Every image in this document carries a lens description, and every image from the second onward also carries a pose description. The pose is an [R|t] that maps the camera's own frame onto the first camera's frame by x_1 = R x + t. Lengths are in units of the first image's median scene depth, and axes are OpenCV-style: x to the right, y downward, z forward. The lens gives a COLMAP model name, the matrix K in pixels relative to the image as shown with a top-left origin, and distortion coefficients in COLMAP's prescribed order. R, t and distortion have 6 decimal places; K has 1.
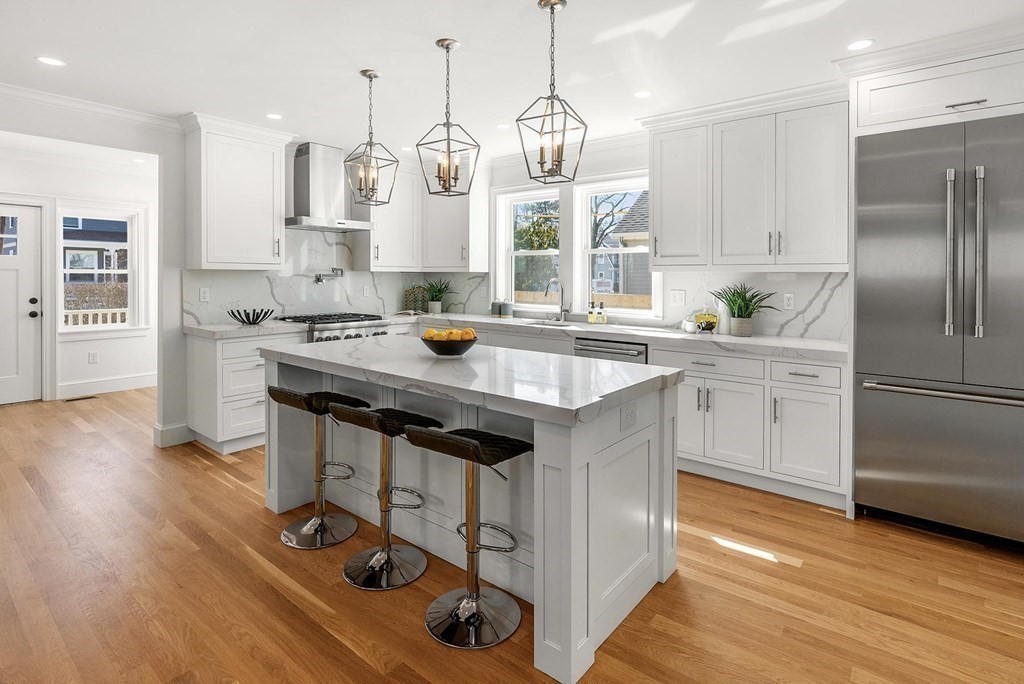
lens RADIAL K [[507.1, 0, 537.6], [0, 507.1, 283.9], [0, 0, 1]] dist [-0.011104, 0.000594]
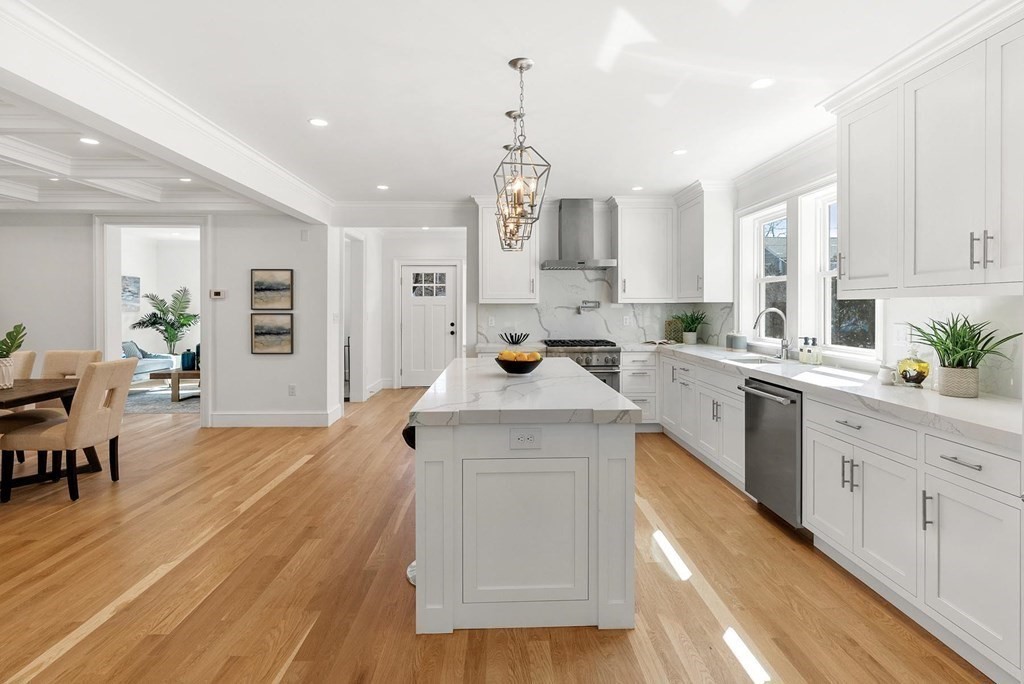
lens RADIAL K [[507.1, 0, 531.7], [0, 507.1, 313.3], [0, 0, 1]] dist [-0.011104, 0.000594]
pose [[0.658262, 0.000642, -0.752789, 0.485324], [-0.002986, 0.999994, -0.001759, 0.000437], [0.752783, 0.003405, 0.658260, 0.153431]]
